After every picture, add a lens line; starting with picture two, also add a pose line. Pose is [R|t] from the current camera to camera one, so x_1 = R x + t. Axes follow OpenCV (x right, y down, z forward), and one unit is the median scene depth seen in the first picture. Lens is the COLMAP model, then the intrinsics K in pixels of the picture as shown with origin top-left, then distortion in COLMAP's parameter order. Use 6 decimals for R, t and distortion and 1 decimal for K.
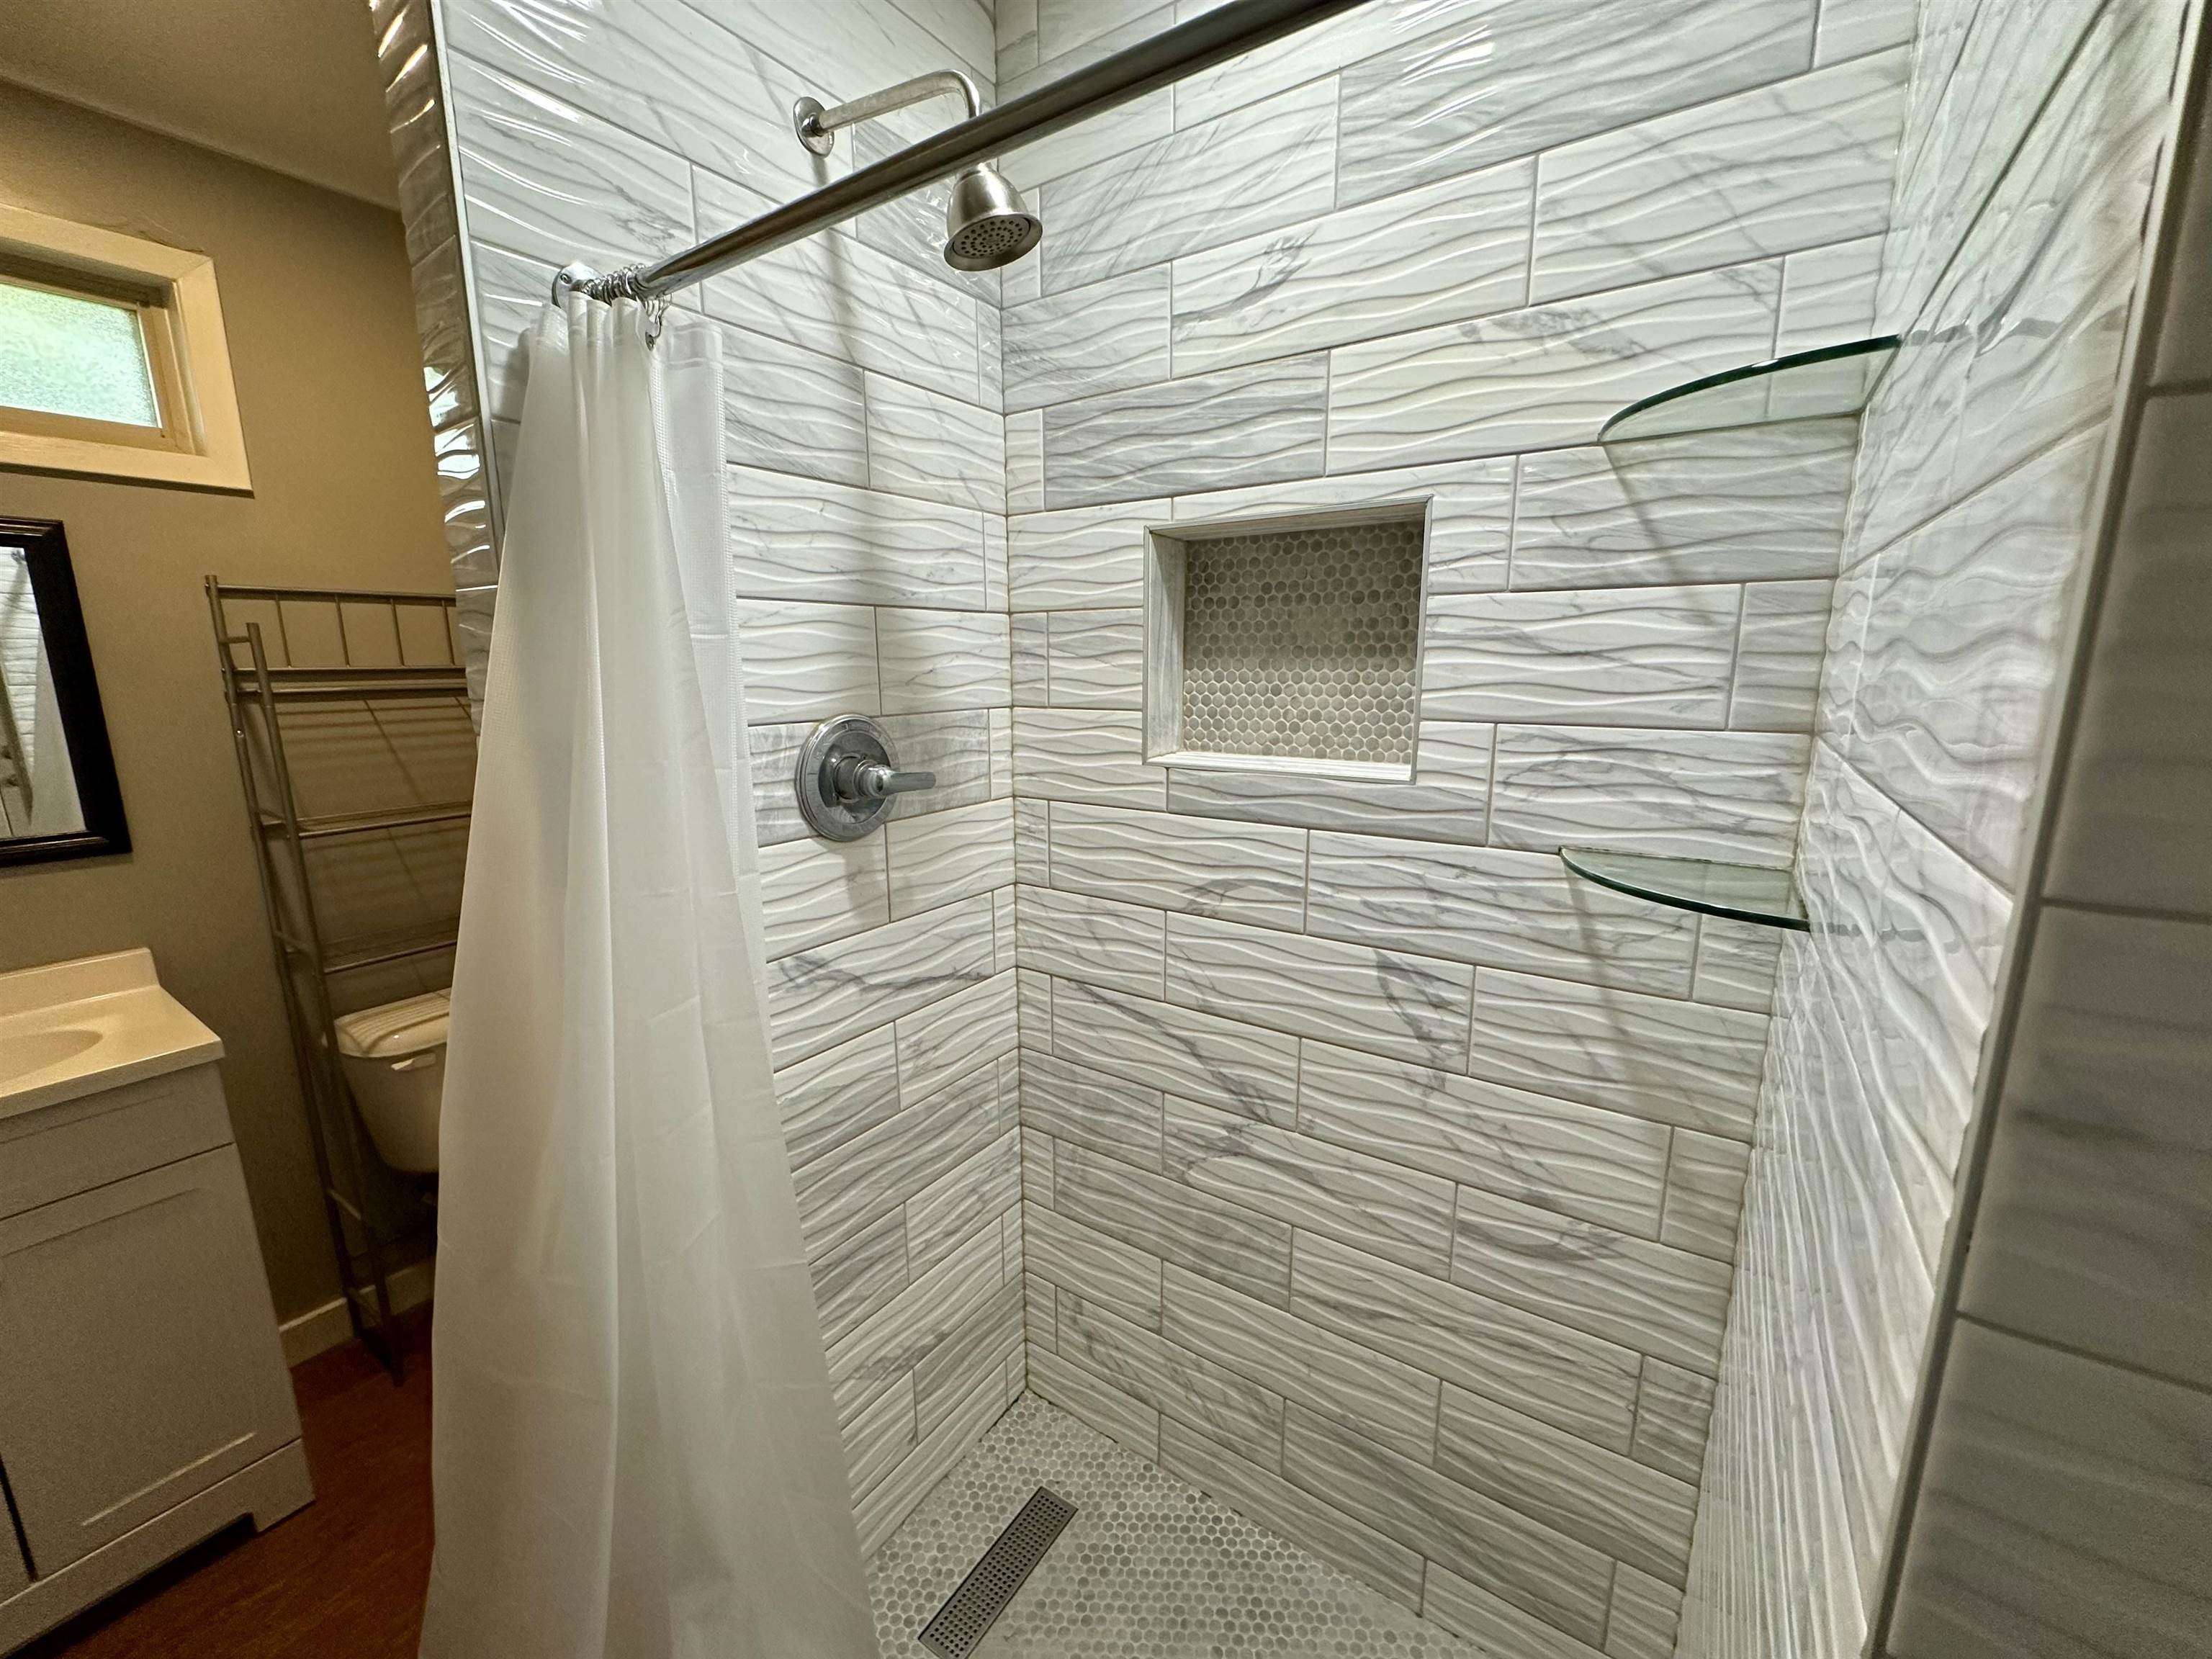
lens RADIAL K [[880.6, 0, 1100.6], [0, 880.6, 827.0], [0, 0, 1]] dist [-0.004060, 0.000667]
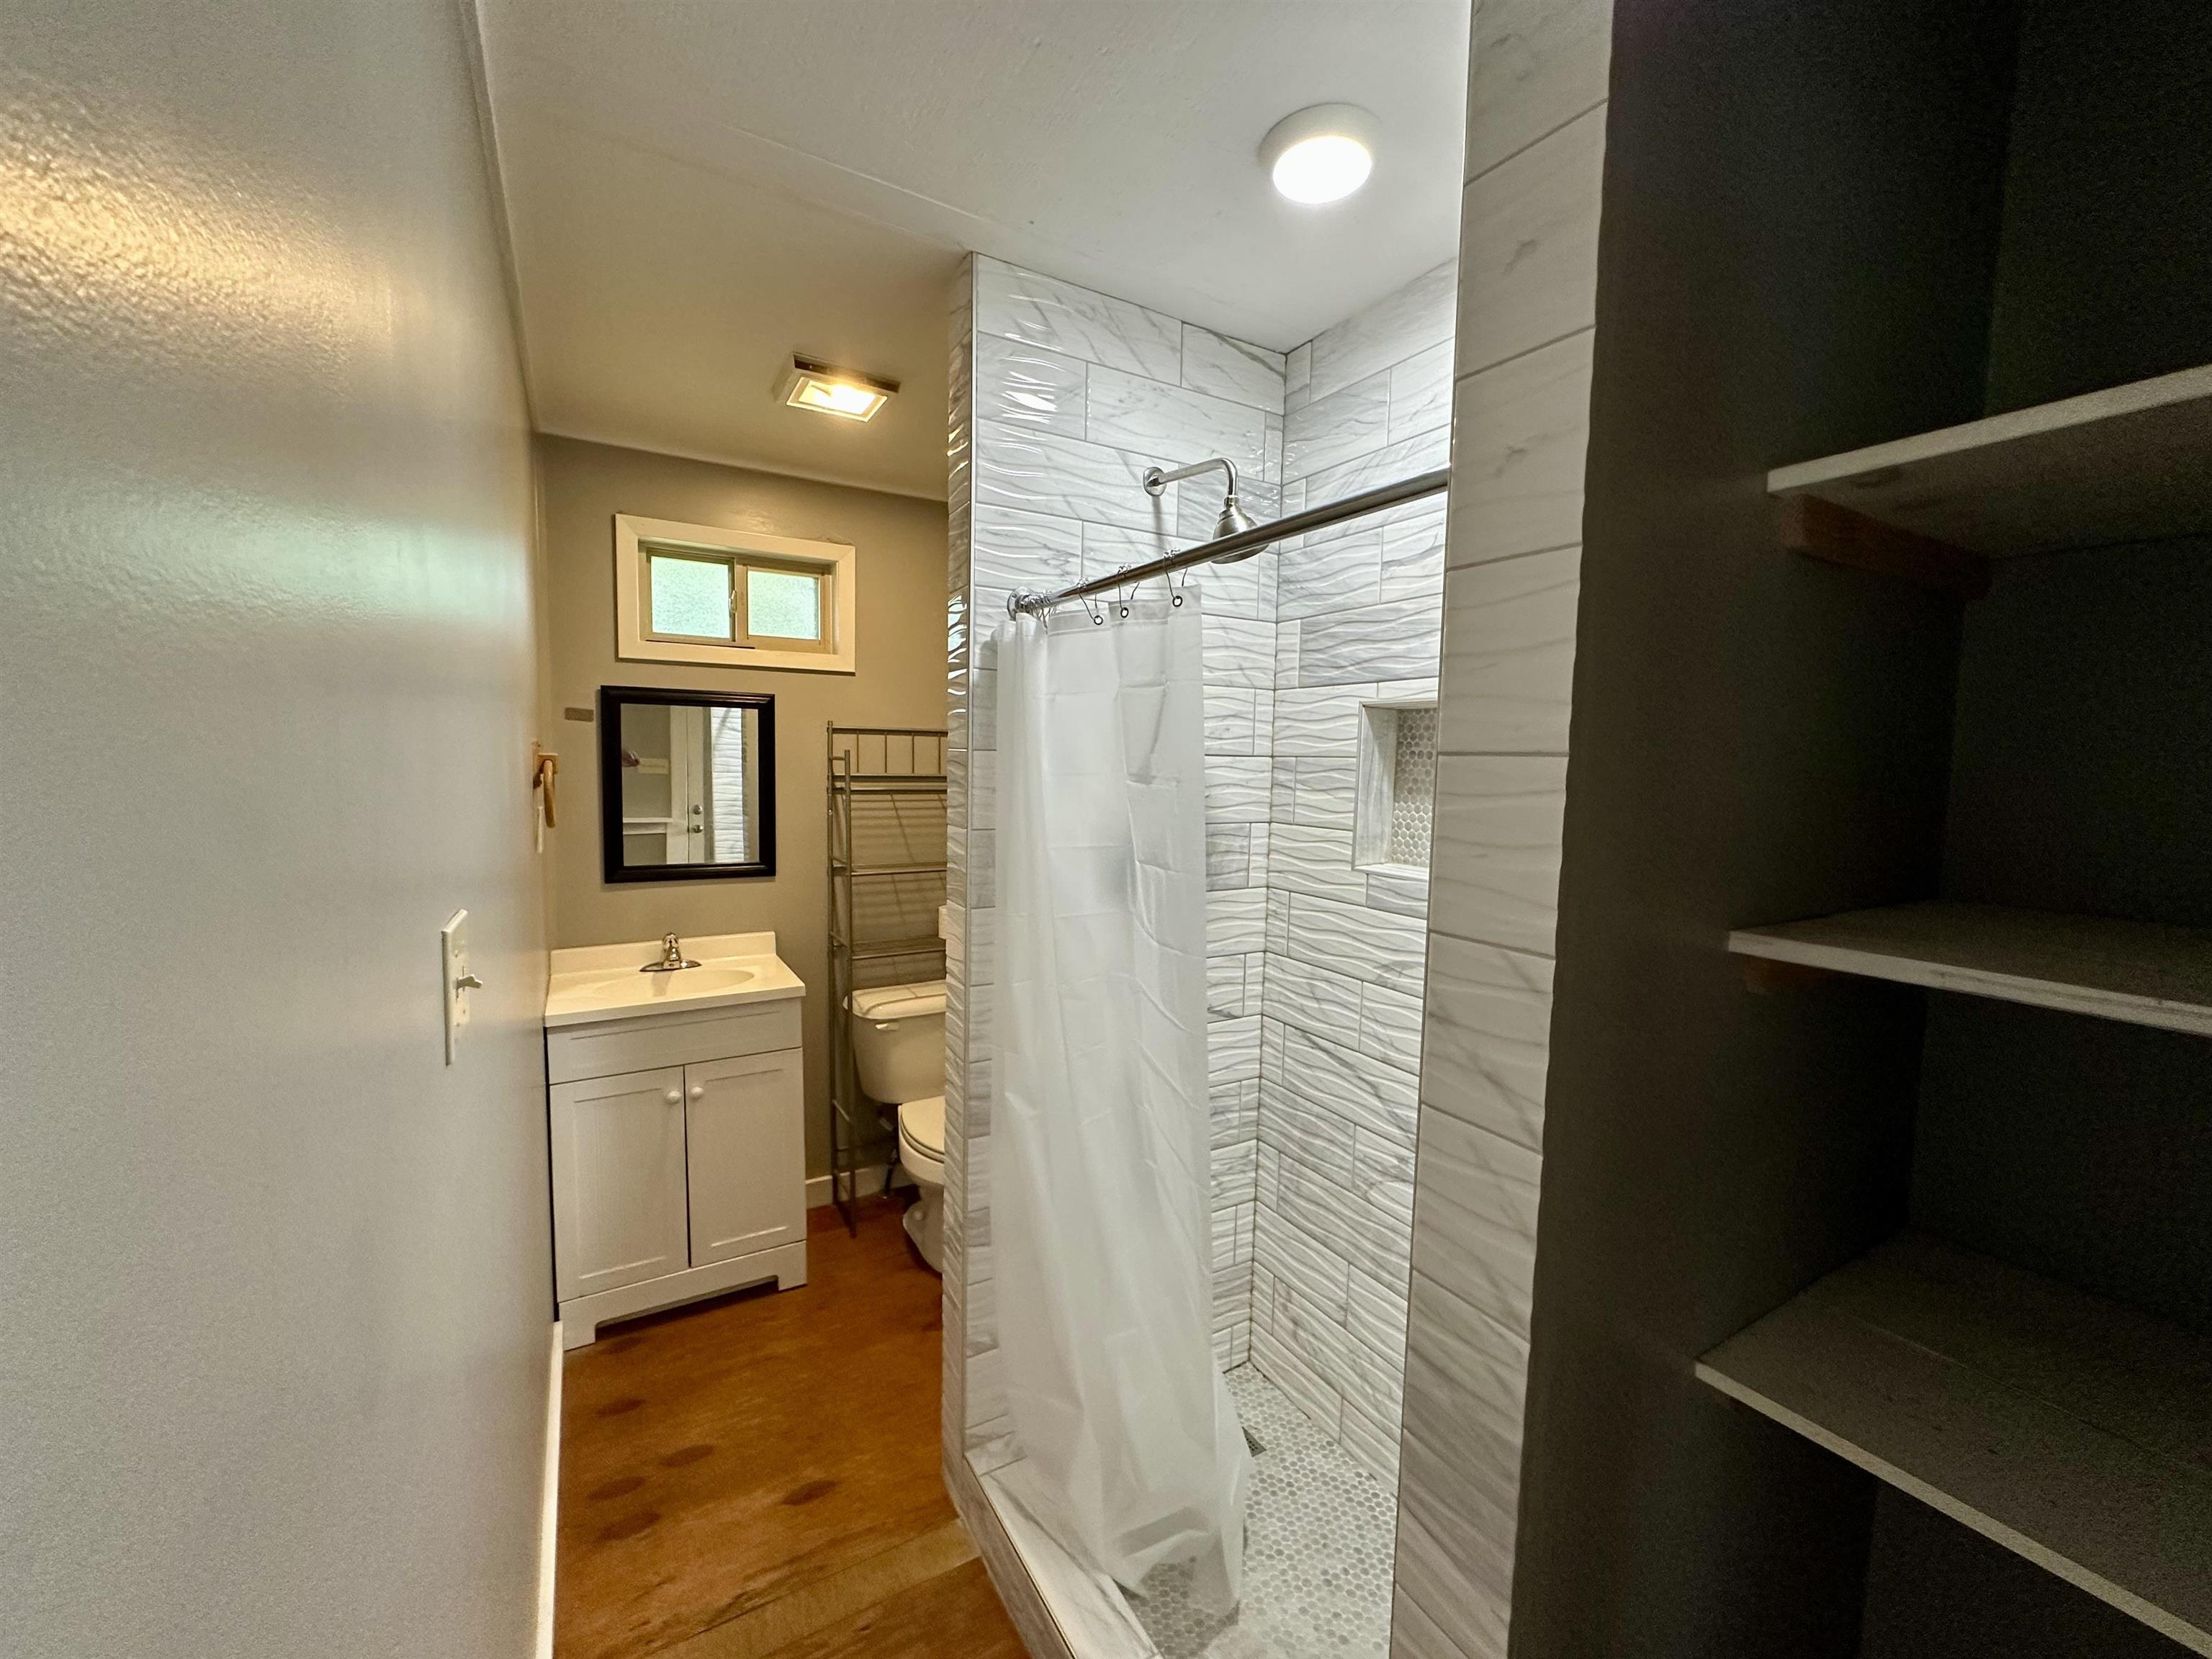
lens RADIAL K [[880.6, 0, 1106.1], [0, 880.6, 831.0], [0, 0, 1]] dist [-0.004060, 0.000667]
pose [[0.905602, 0.059921, -0.419875, 0.252682], [-0.105168, 0.990778, -0.085435, 0.023001], [0.410883, 0.121528, 0.903552, -0.364804]]
